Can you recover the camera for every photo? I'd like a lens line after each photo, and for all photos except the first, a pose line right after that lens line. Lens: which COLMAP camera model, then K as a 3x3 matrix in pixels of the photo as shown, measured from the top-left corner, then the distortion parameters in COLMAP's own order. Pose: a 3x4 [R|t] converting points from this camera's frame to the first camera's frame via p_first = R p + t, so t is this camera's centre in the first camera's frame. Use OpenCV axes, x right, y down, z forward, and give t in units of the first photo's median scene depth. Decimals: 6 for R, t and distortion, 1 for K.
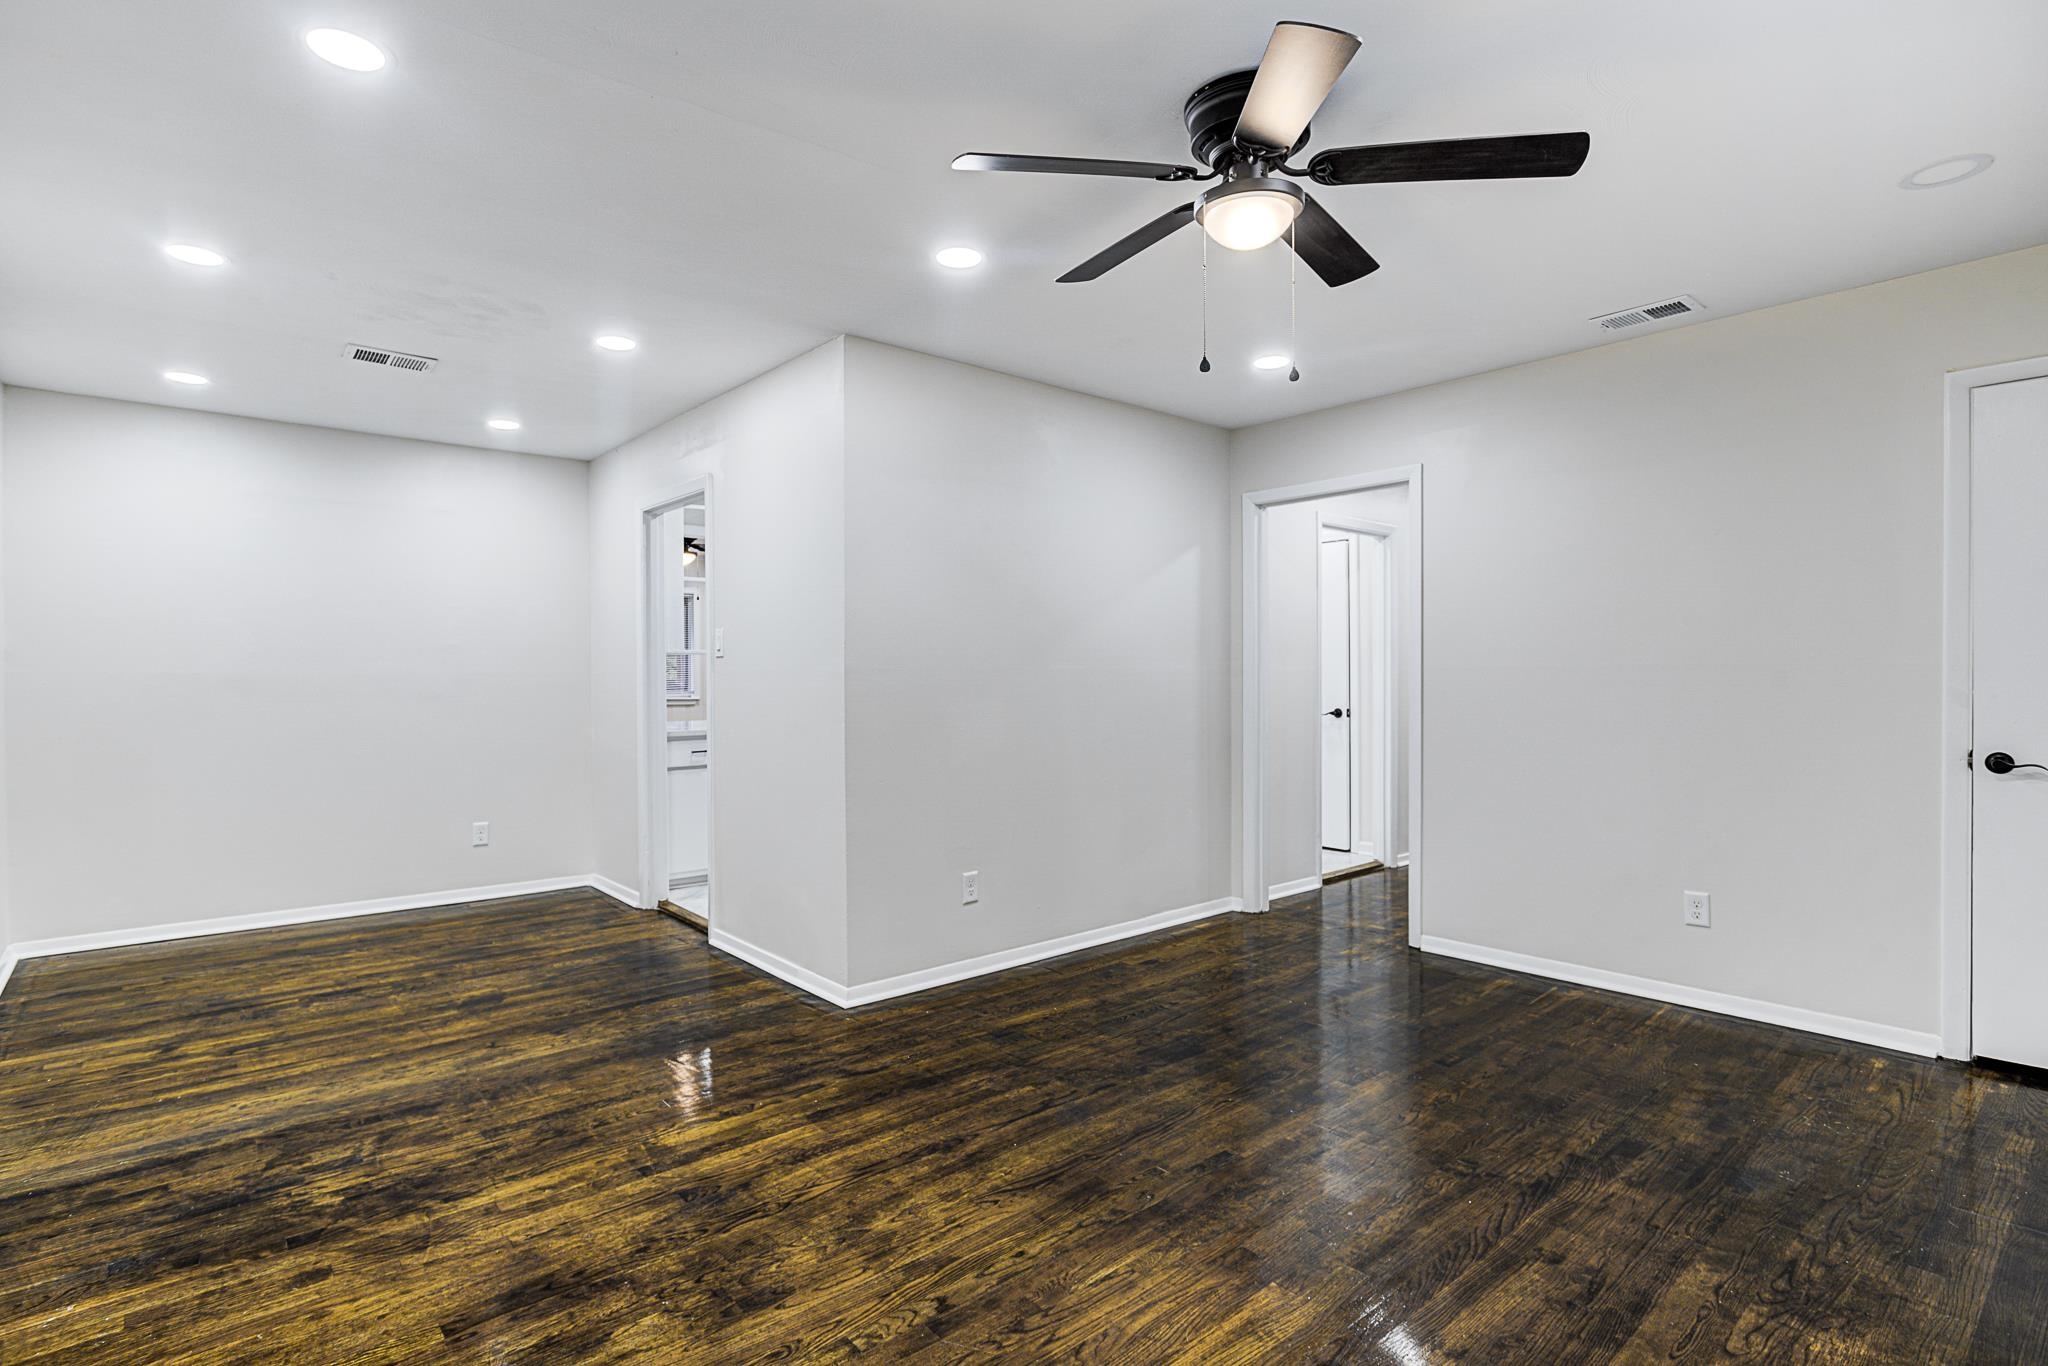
lens RADIAL K [[1004.2, 0, 1008.2], [0, 1004.2, 679.0], [0, 0, 1]] dist [-0.008567, 0.001122]
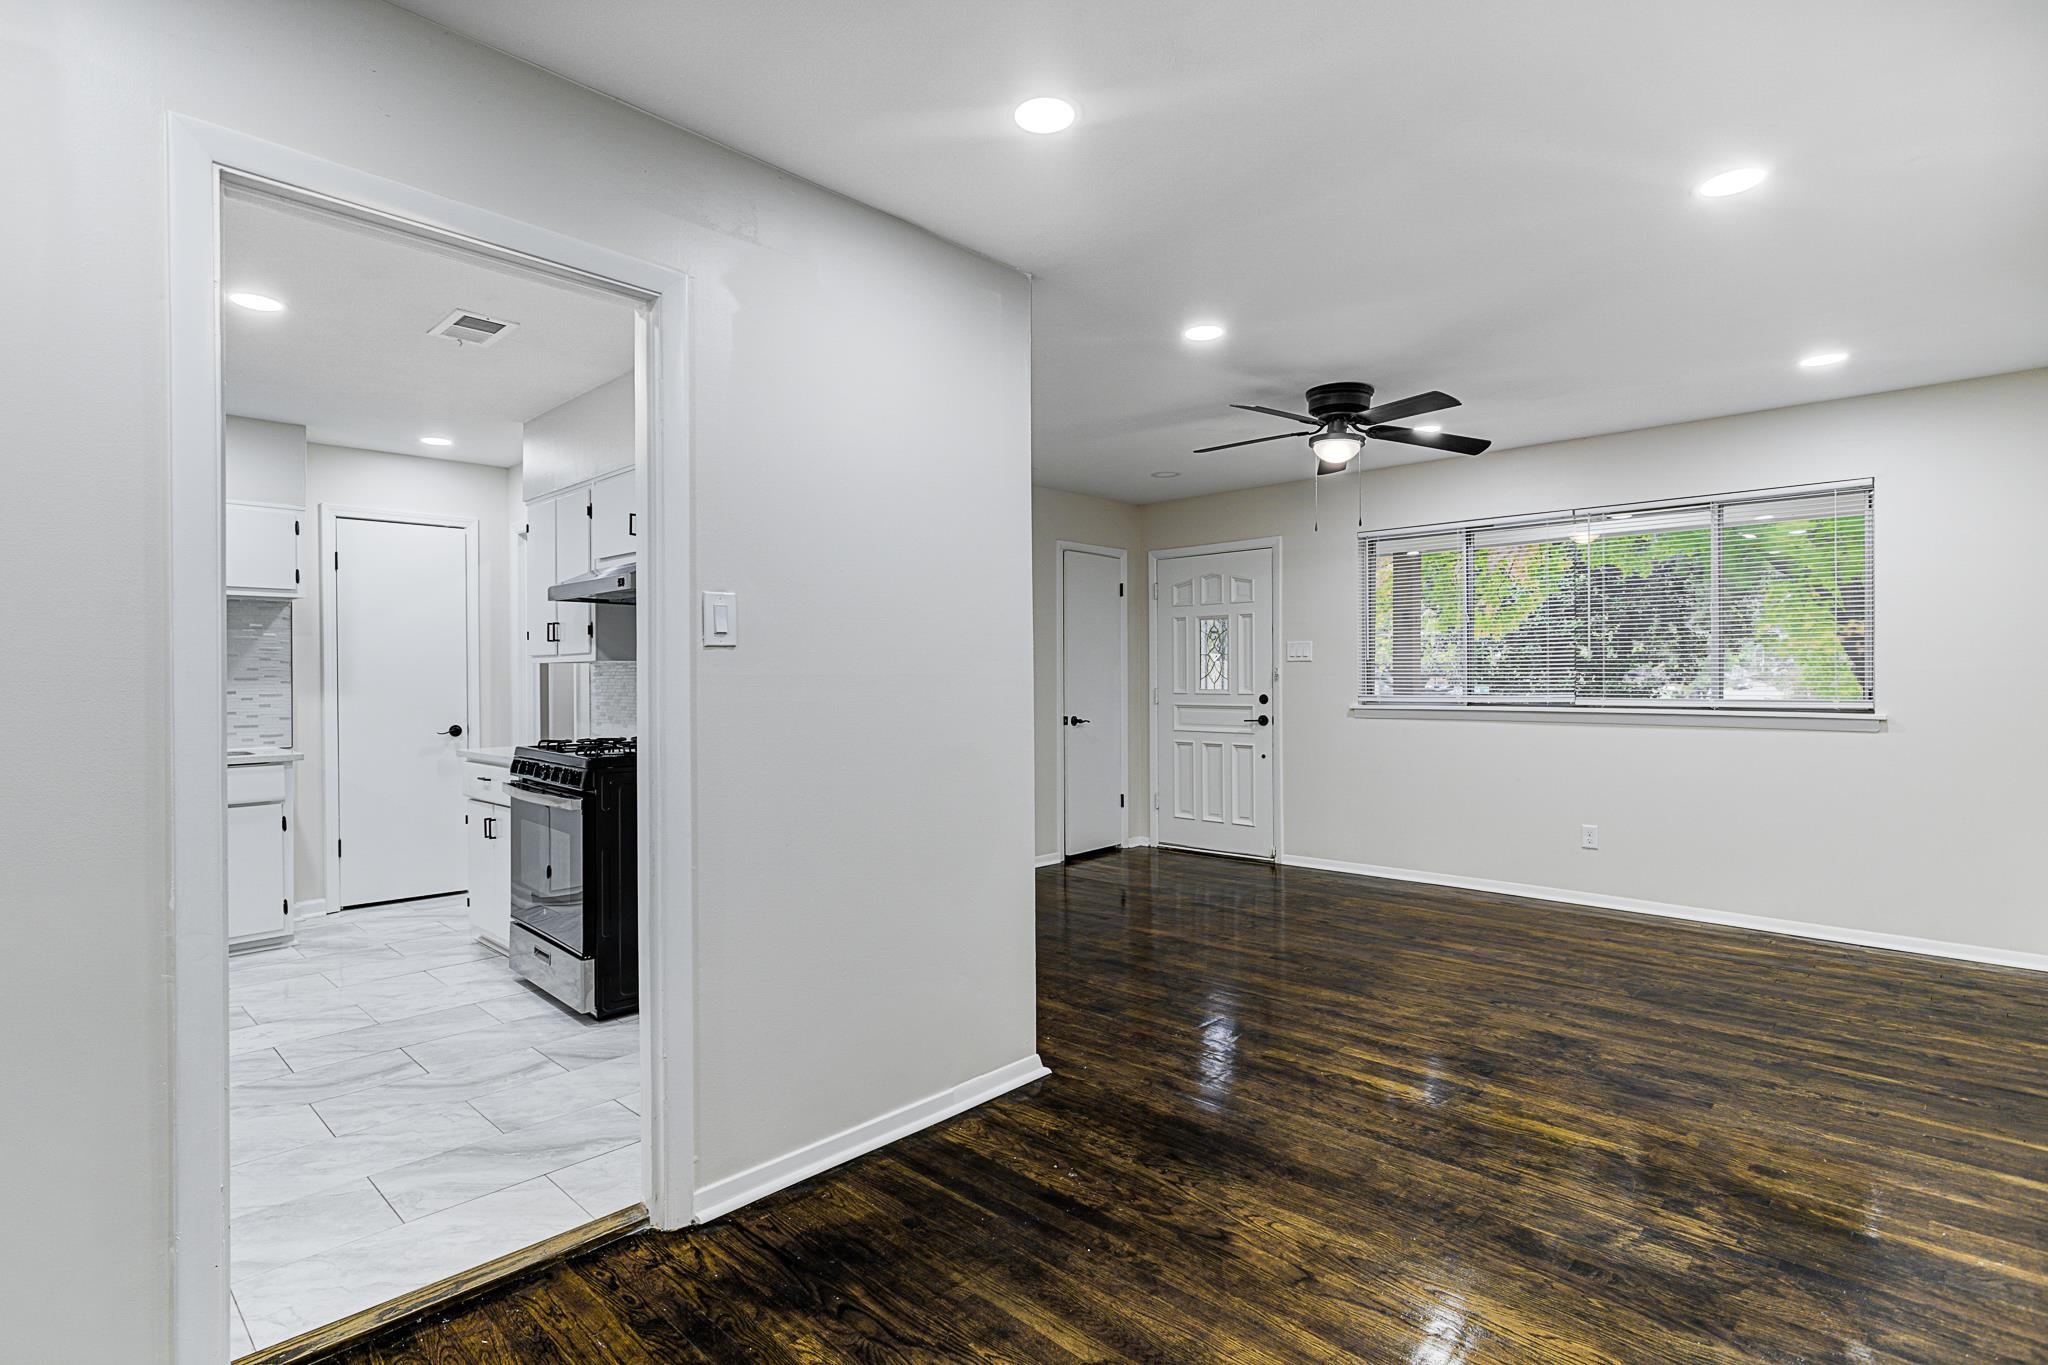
lens RADIAL K [[997.2, 0, 1010.0], [0, 997.2, 682.1], [0, 0, 1]] dist [0.011379, 0.001302]
pose [[-0.099623, 0.001401, 0.995024, -1.490947], [0.009744, 0.999952, -0.000433, -0.004604], [-0.994978, 0.009652, -0.099632, 1.659865]]
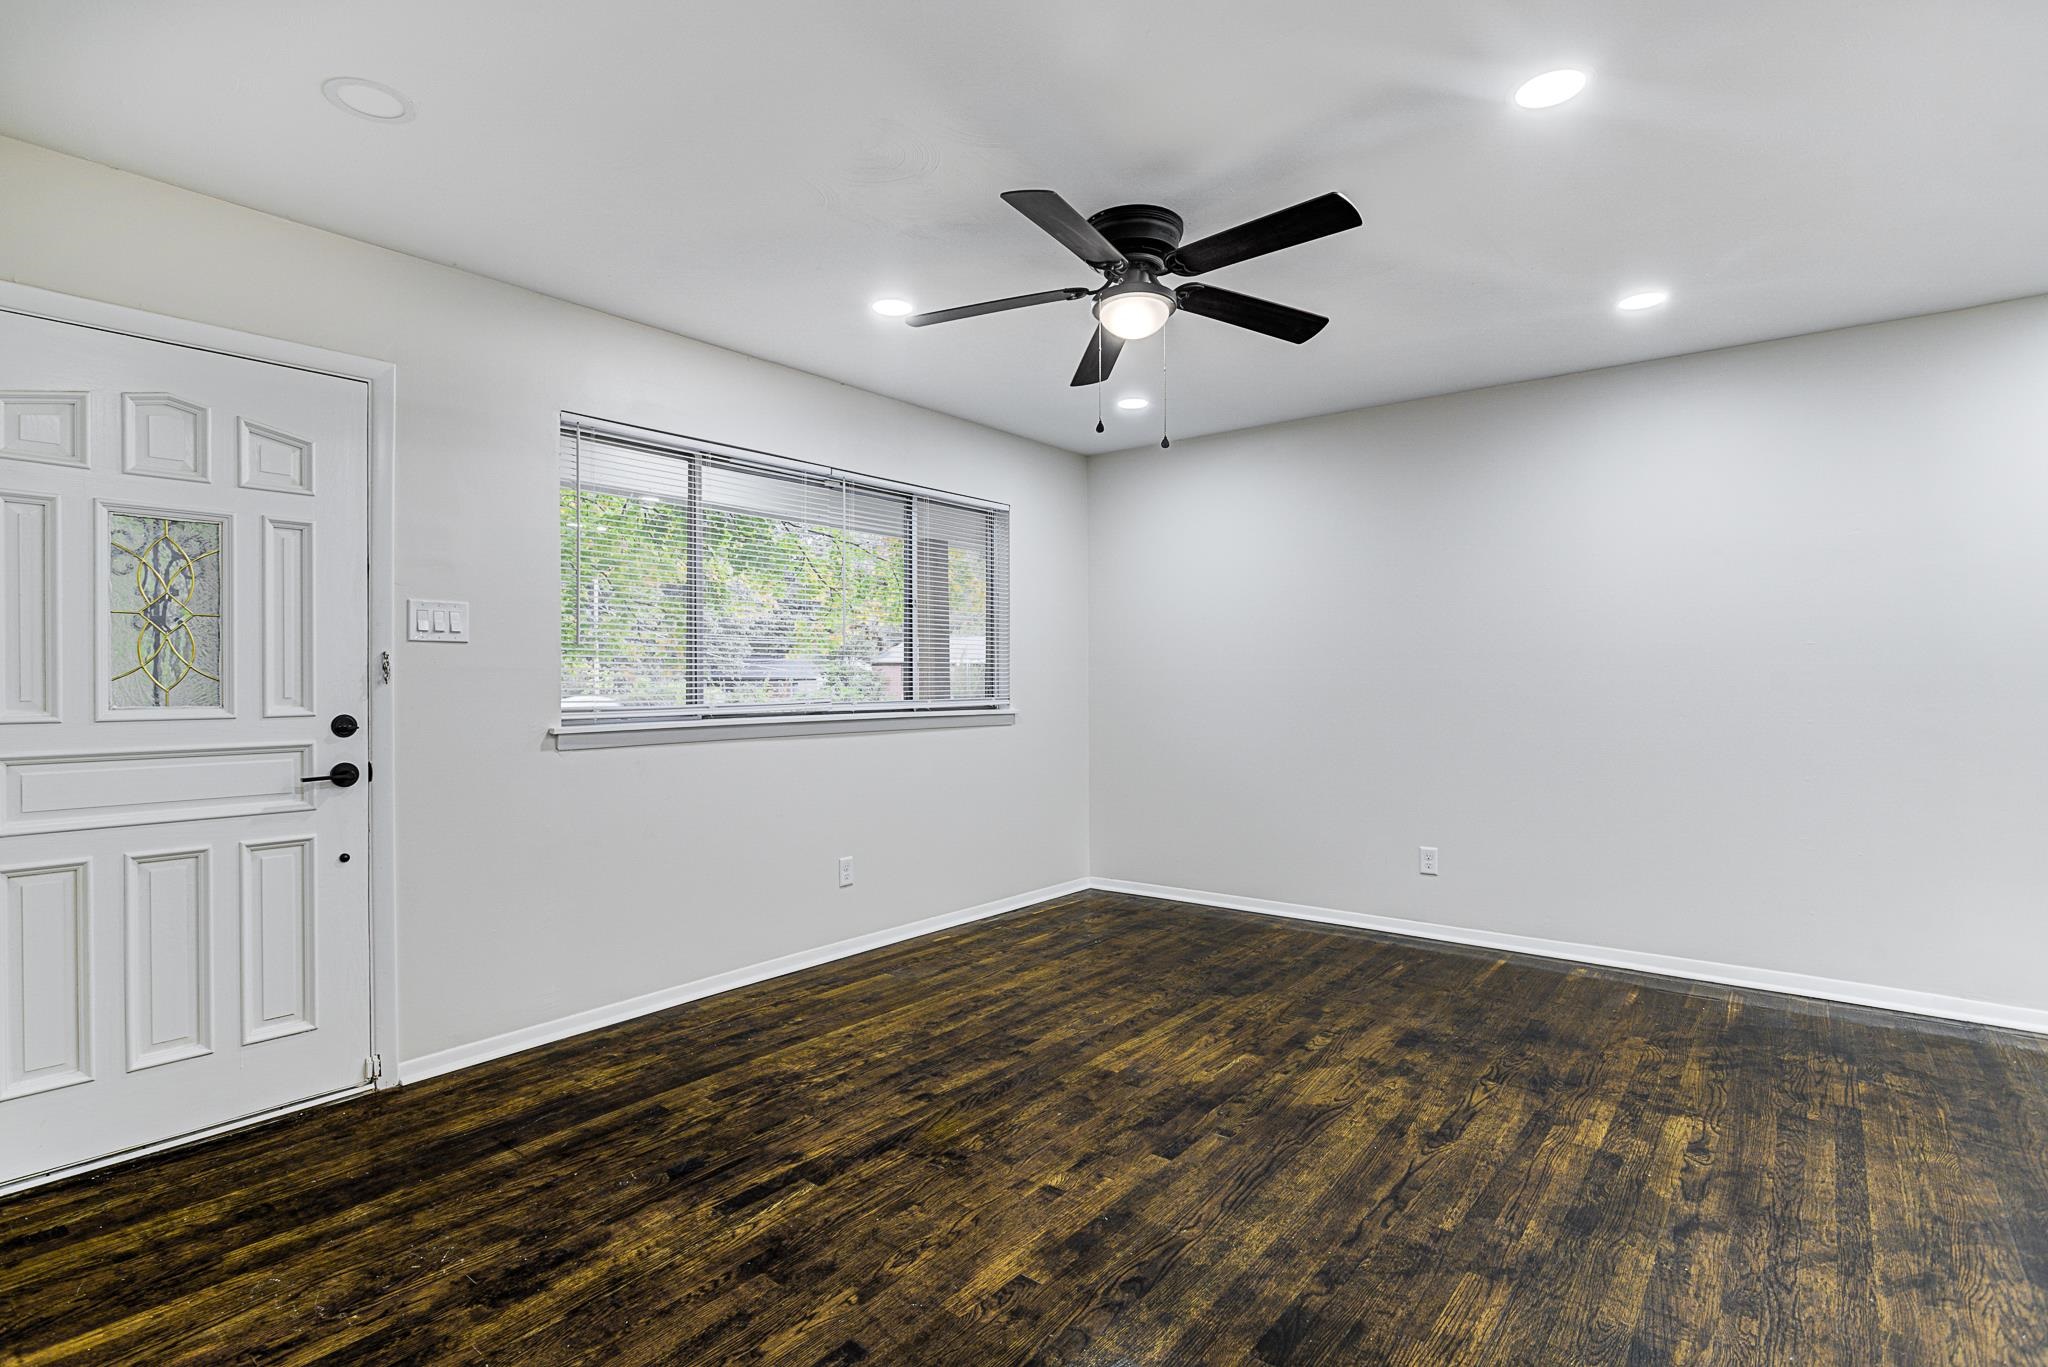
lens RADIAL K [[1004.2, 0, 1008.2], [0, 1004.2, 679.5], [0, 0, 1]] dist [-0.008567, 0.001122]
pose [[-0.983282, 0.009177, -0.181857, 0.567054], [0.008326, 0.999951, 0.005442, -0.007177], [0.181898, 0.003837, -0.983310, 2.002270]]
